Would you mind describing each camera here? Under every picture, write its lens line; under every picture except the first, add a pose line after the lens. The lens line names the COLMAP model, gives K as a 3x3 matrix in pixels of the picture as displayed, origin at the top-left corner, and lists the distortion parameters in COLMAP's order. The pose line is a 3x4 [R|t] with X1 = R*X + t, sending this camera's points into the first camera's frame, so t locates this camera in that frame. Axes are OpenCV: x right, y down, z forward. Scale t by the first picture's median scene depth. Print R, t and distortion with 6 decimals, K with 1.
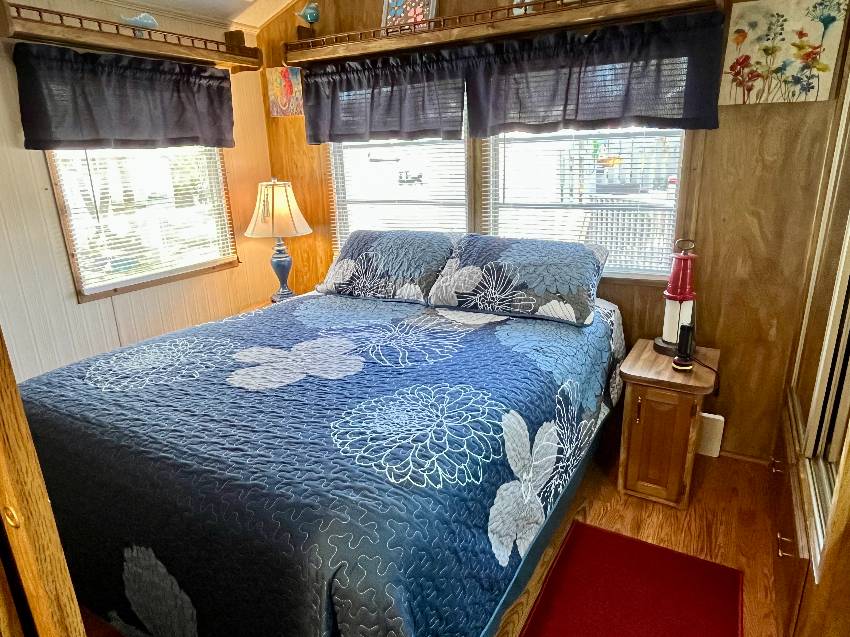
lens RADIAL K [[542.4, 0, 420.5], [0, 542.4, 317.7], [0, 0, 1]] dist [-0.000504, -0.003435]
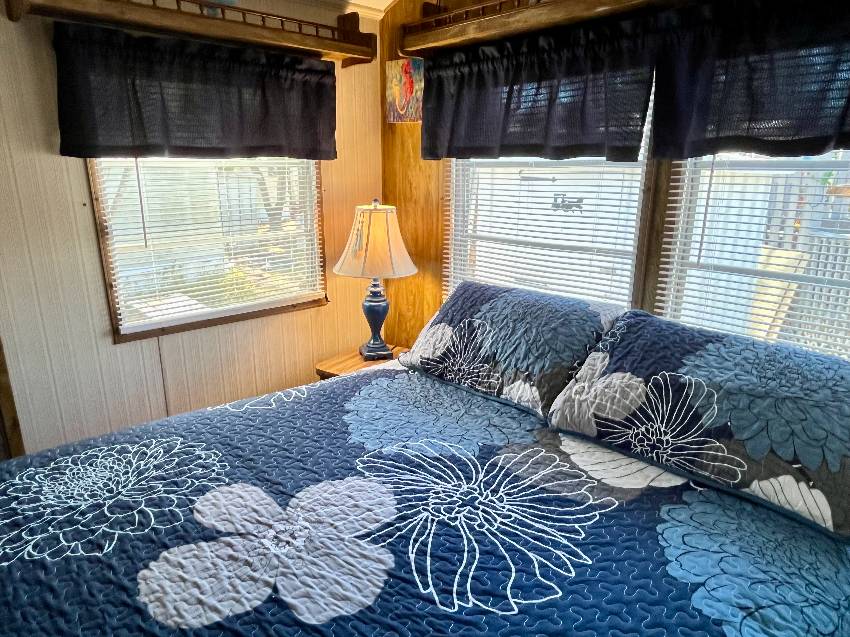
lens RADIAL K [[542.4, 0, 417.8], [0, 542.4, 319.8], [0, 0, 1]] dist [-0.000504, -0.003435]
pose [[0.953106, 0.116823, -0.279181, 0.035315], [-0.121048, 0.992644, 0.002122, -0.138624], [0.277375, 0.031772, 0.960236, 0.393137]]
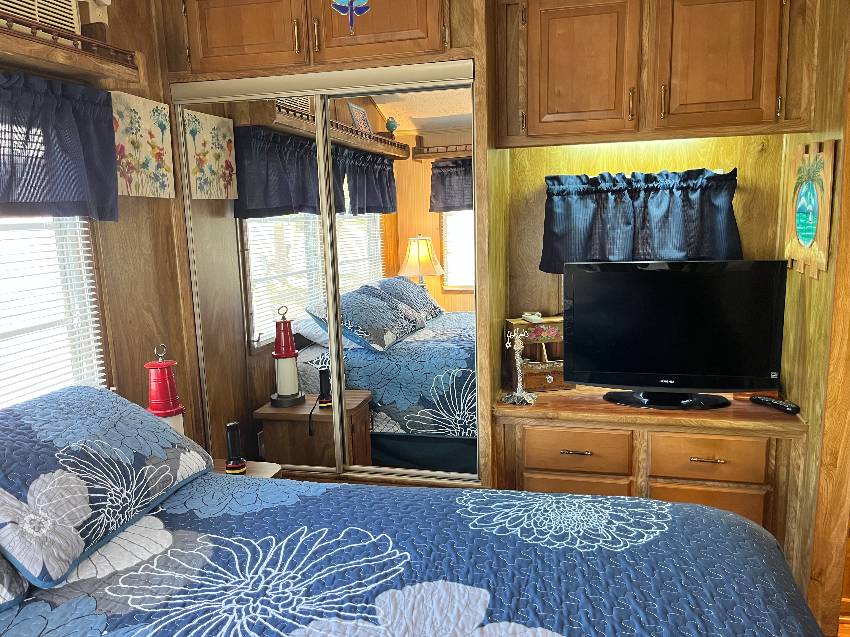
lens RADIAL K [[650.8, 0, 428.4], [0, 650.8, 320.0], [0, 0, 1]] dist [0.036640, -0.034066]
pose [[-0.271626, -0.119651, 0.954936, -0.606398], [0.318932, 0.924982, 0.206616, -0.259549], [-0.908021, 0.360682, -0.213089, 0.826091]]
